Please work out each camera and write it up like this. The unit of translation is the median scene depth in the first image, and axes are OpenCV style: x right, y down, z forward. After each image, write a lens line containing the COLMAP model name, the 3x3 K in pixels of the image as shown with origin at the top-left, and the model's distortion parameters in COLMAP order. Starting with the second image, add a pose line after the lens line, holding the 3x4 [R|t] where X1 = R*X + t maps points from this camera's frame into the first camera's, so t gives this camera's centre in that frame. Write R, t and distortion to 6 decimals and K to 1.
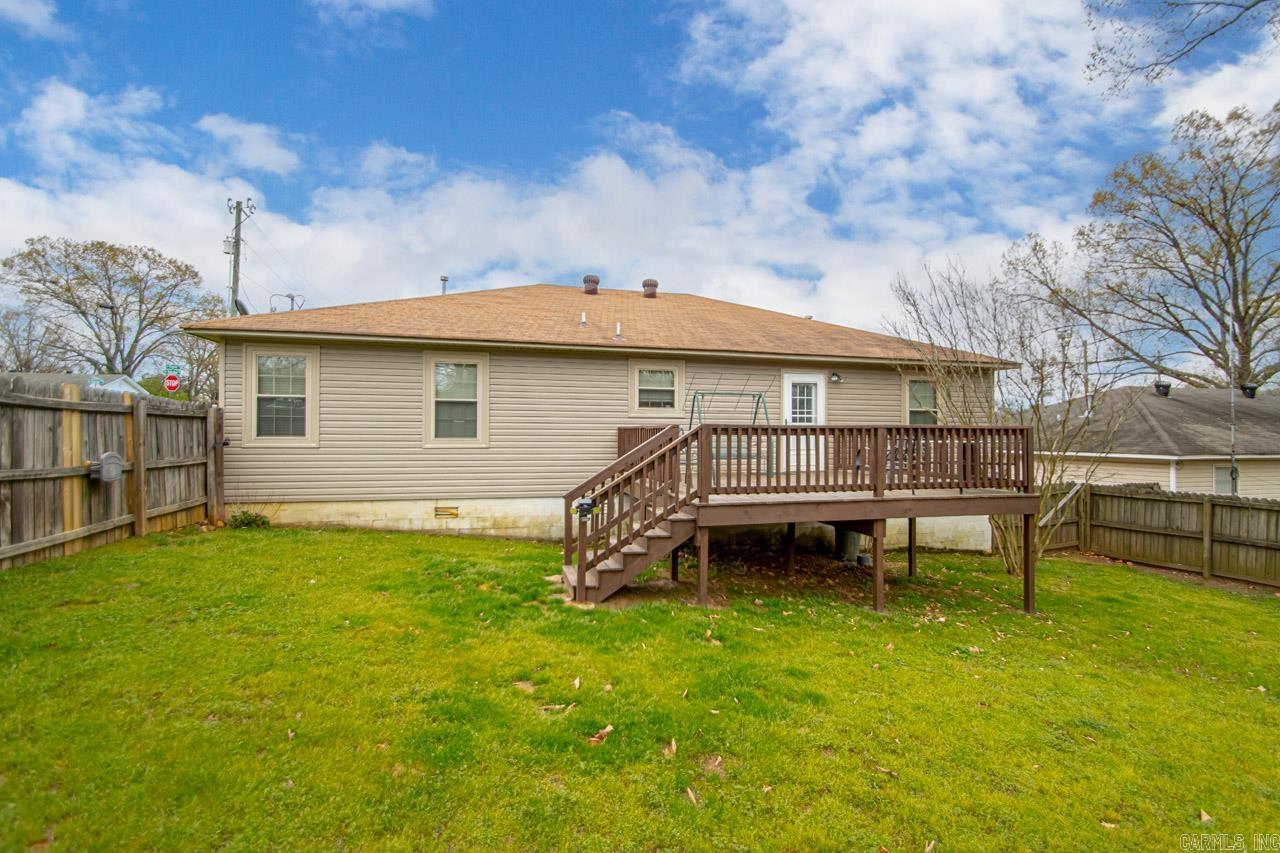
lens RADIAL K [[601.5, 0, 643.4], [0, 601.5, 431.7], [0, 0, 1]] dist [0.006033, -0.012223]
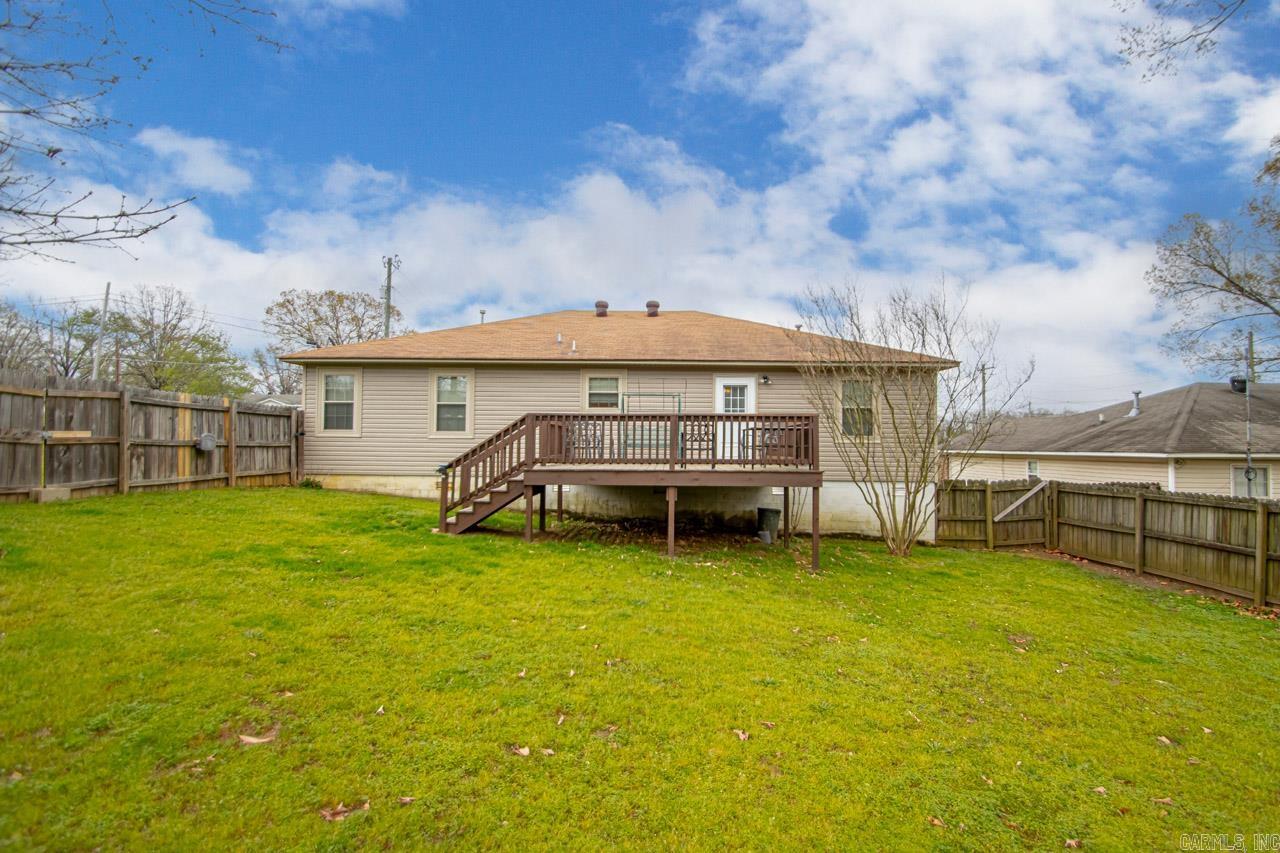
lens RADIAL K [[601.5, 0, 647.2], [0, 601.5, 431.9], [0, 0, 1]] dist [0.006033, -0.012223]
pose [[0.960137, -0.002441, -0.279519, 0.454269], [-0.003595, 0.999771, -0.021077, 0.036099], [0.279507, 0.021241, 0.959909, -0.166992]]
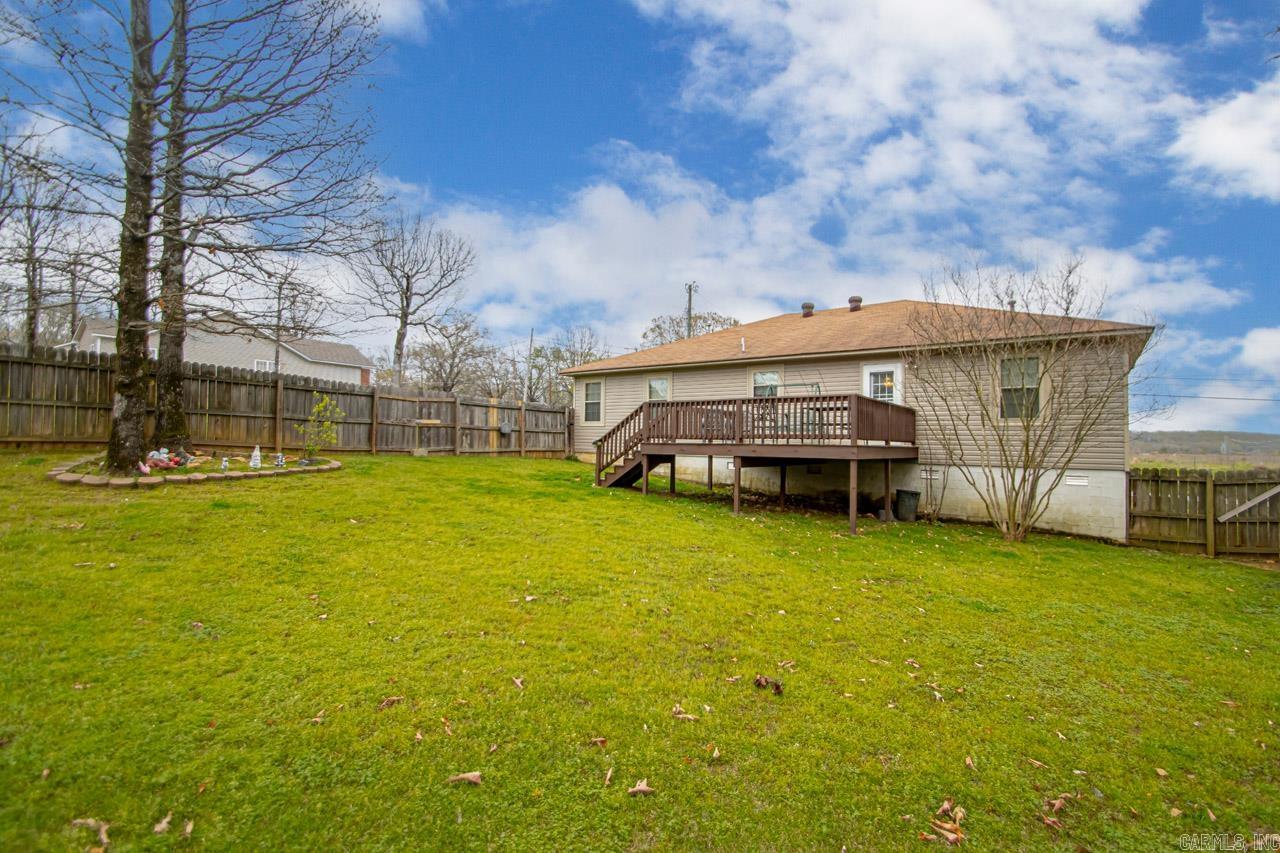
lens RADIAL K [[601.5, 0, 638.0], [0, 601.5, 423.7], [0, 0, 1]] dist [0.006033, -0.012223]
pose [[0.616212, -0.020220, -0.787321, 0.970037], [-0.011515, 0.999332, -0.034678, 0.075192], [0.787496, 0.030435, 0.615567, -0.132536]]
